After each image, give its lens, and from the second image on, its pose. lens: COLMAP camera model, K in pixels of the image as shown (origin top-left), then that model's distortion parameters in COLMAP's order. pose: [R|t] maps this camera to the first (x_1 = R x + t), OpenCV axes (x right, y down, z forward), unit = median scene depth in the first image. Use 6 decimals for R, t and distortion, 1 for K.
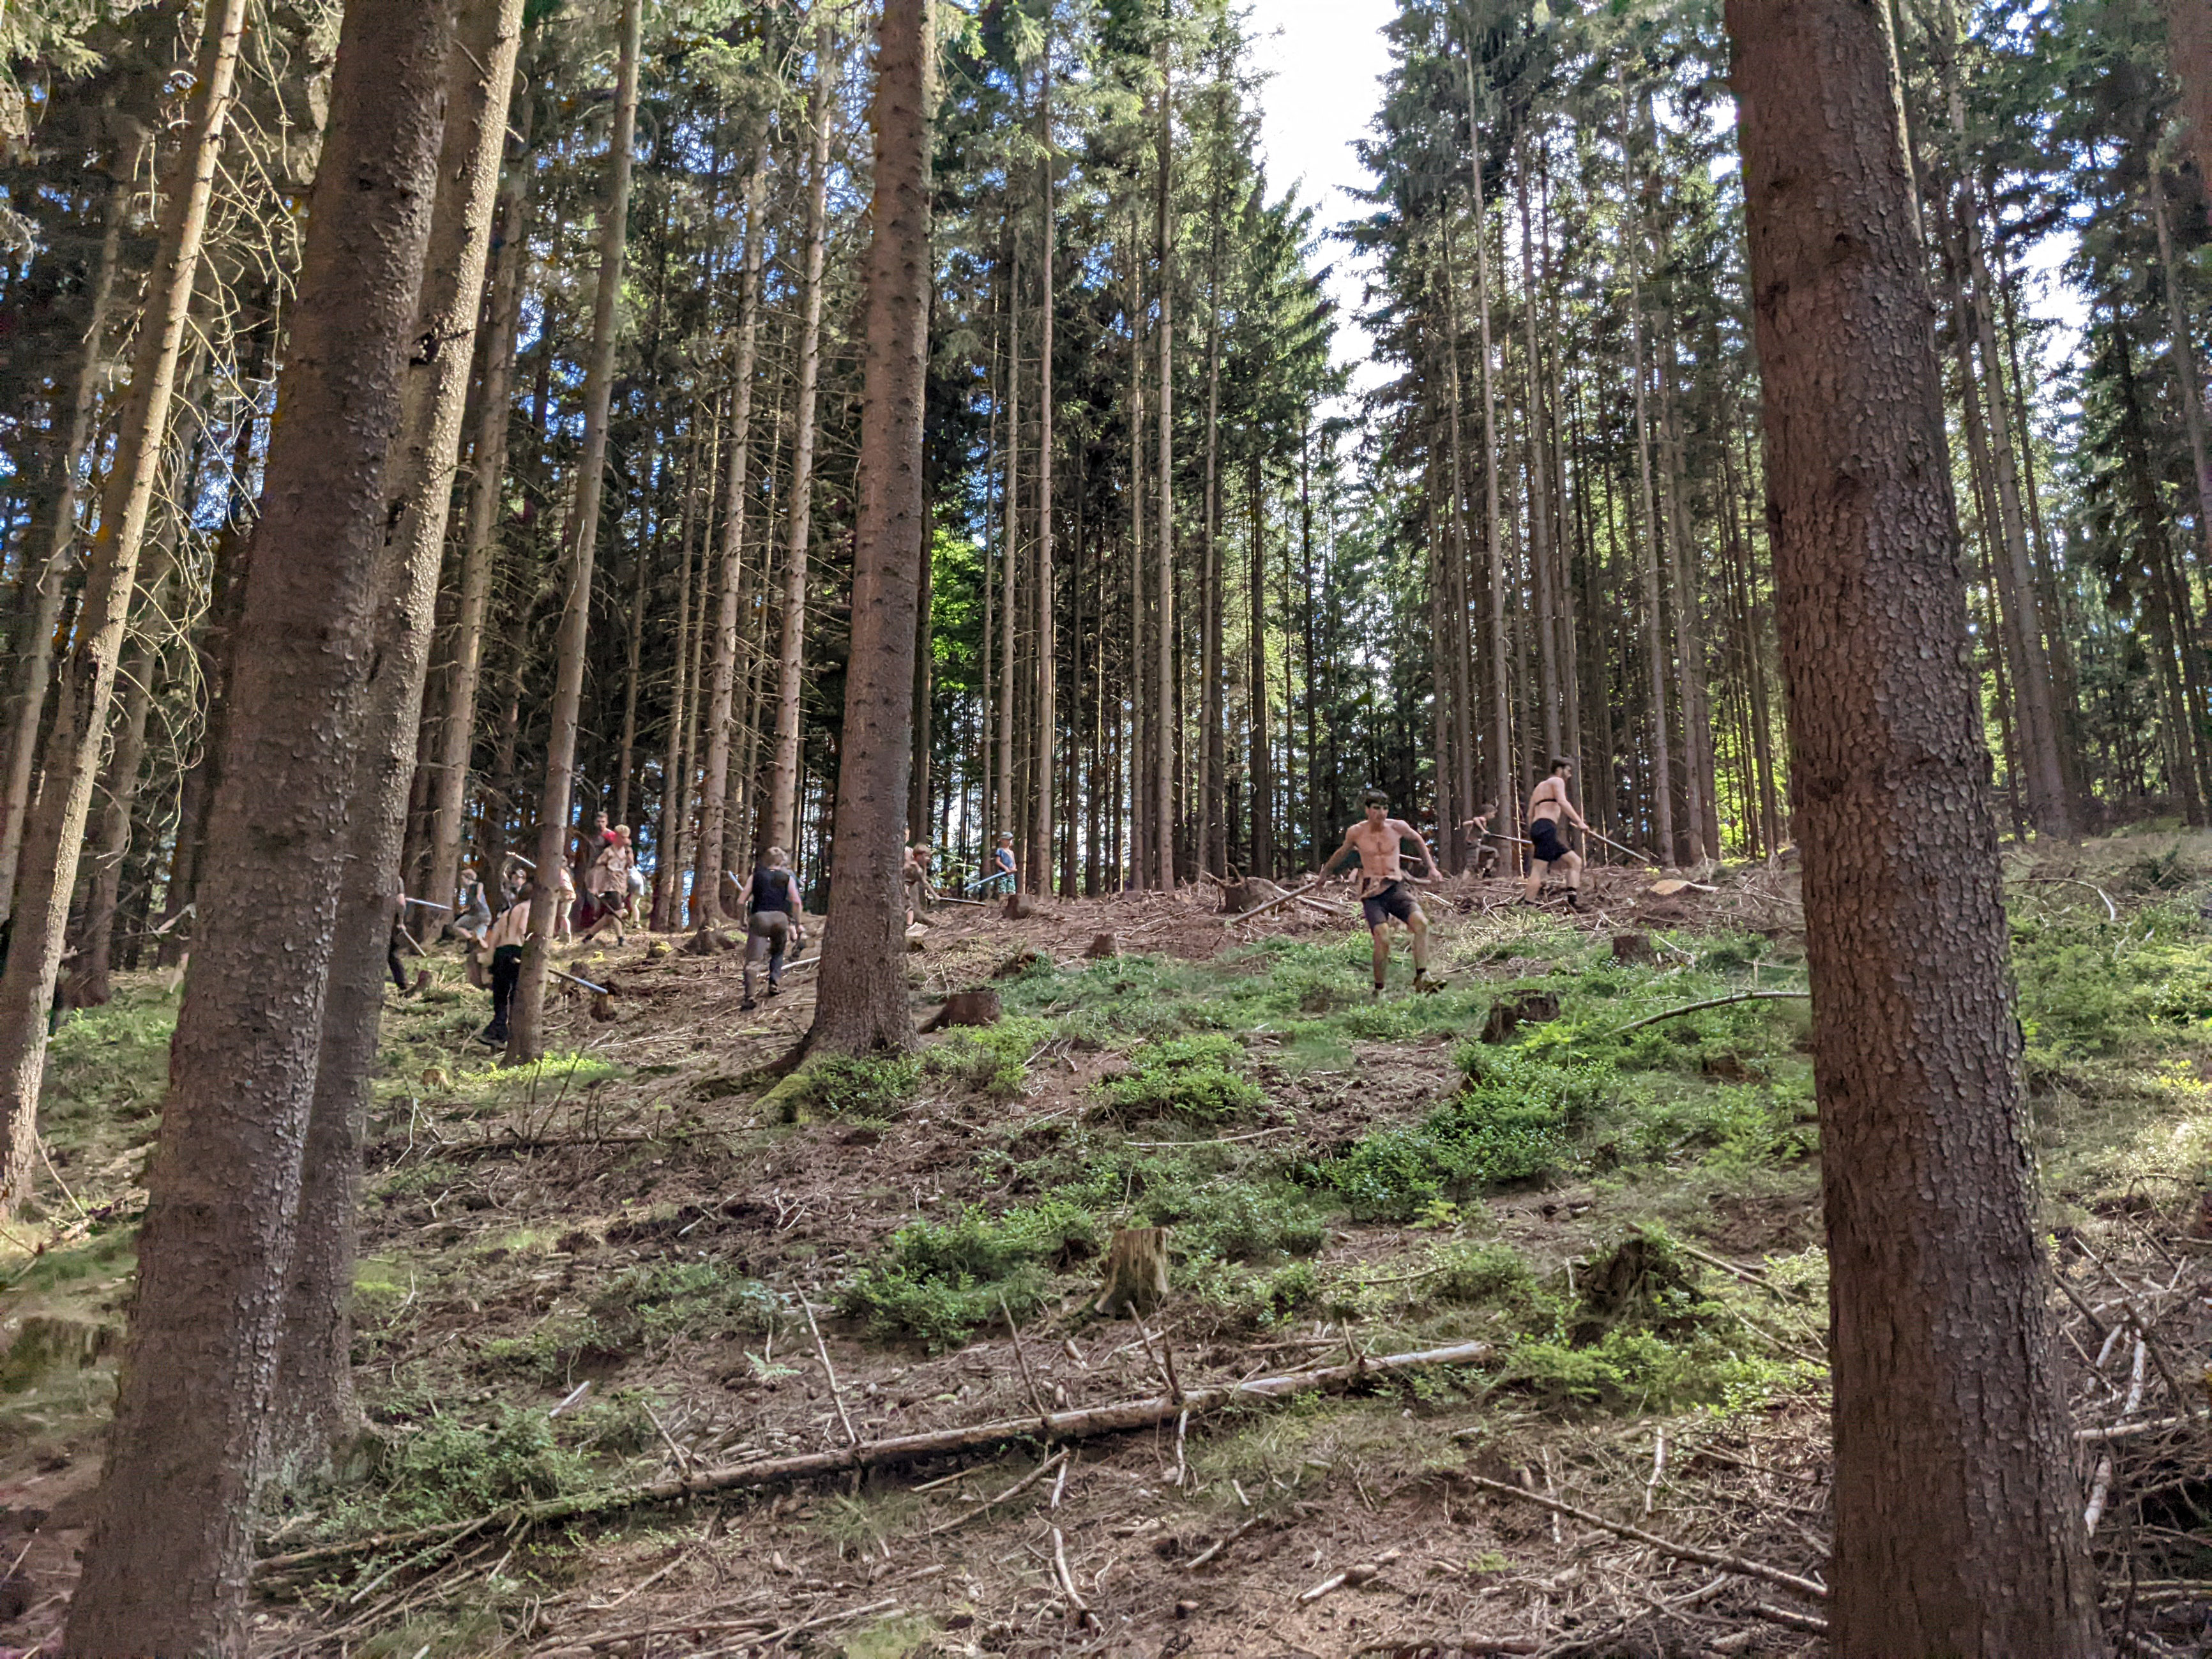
lens RADIAL K [[1333.9, 0, 1107.8], [0, 1333.9, 817.9], [0, 0, 1]] dist [-0.001884, -0.003362]
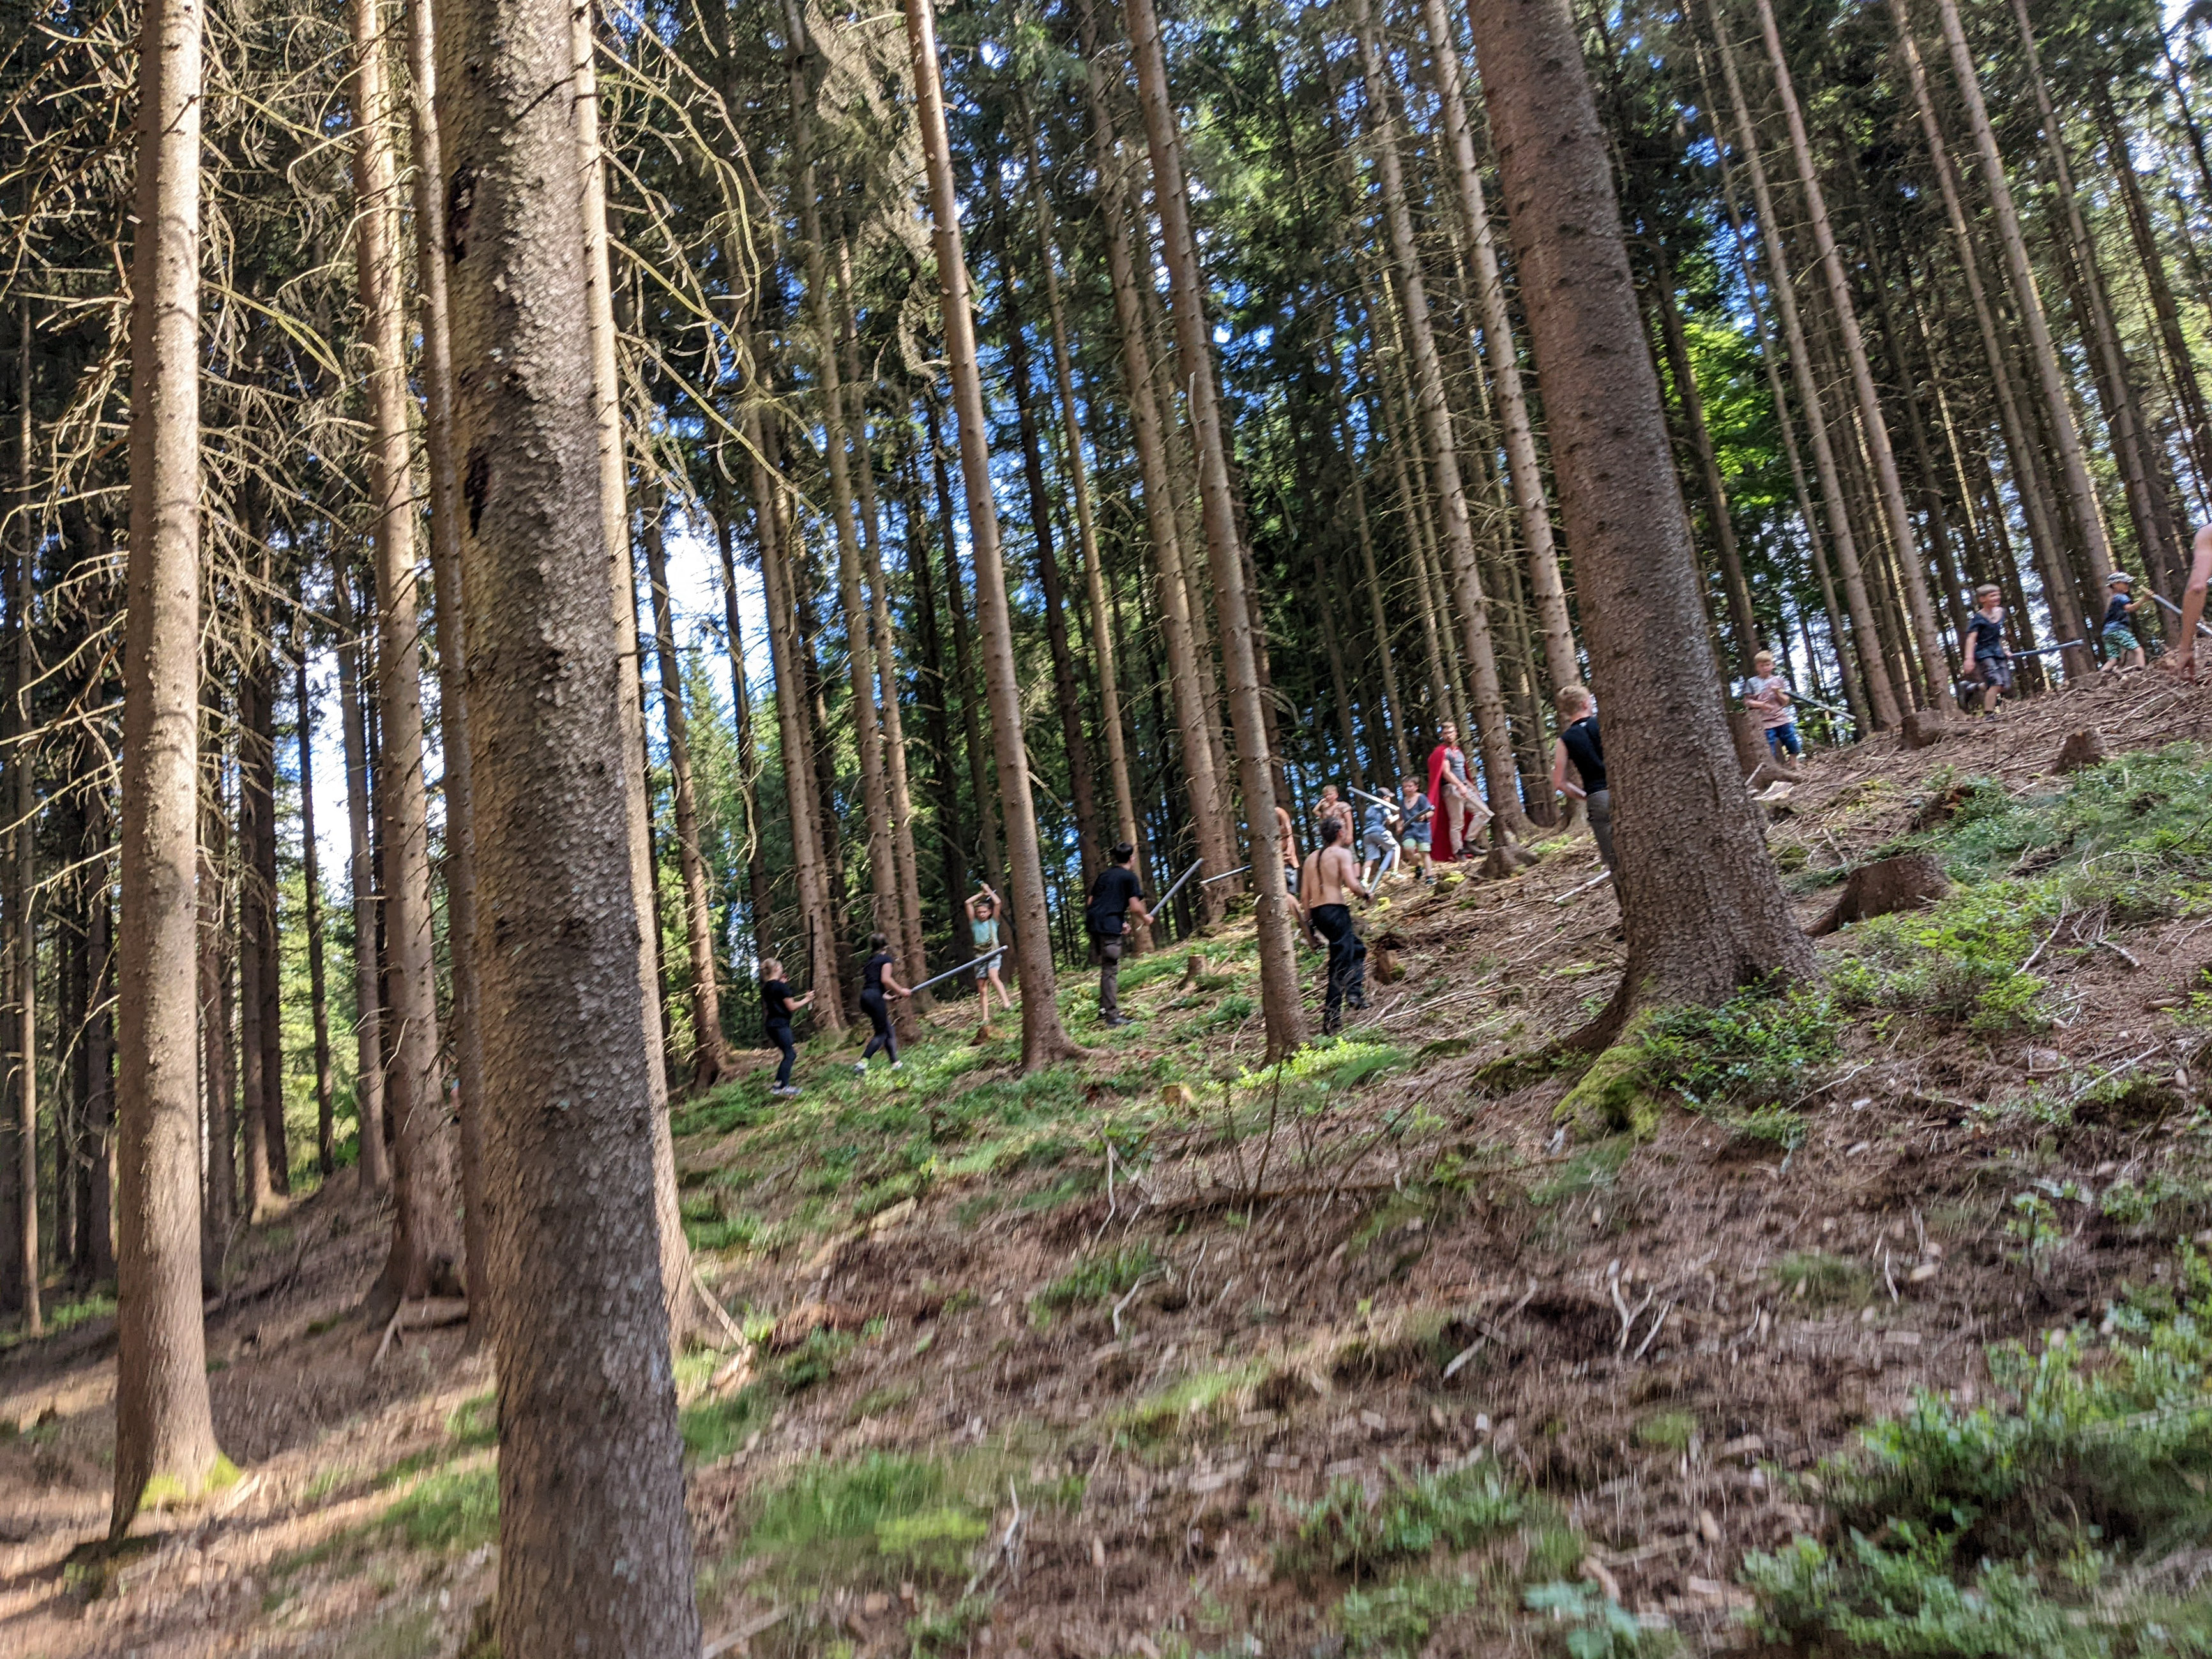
lens RADIAL K [[1427.0, 0, 1101.0], [0, 1427.0, 817.2], [0, 0, 1]] dist [-0.035114, -0.008182]
pose [[0.808479, -0.208750, -0.550260, -0.027651], [0.242050, 0.970184, -0.012419, 0.025117], [0.536446, -0.123150, 0.834901, 0.212361]]
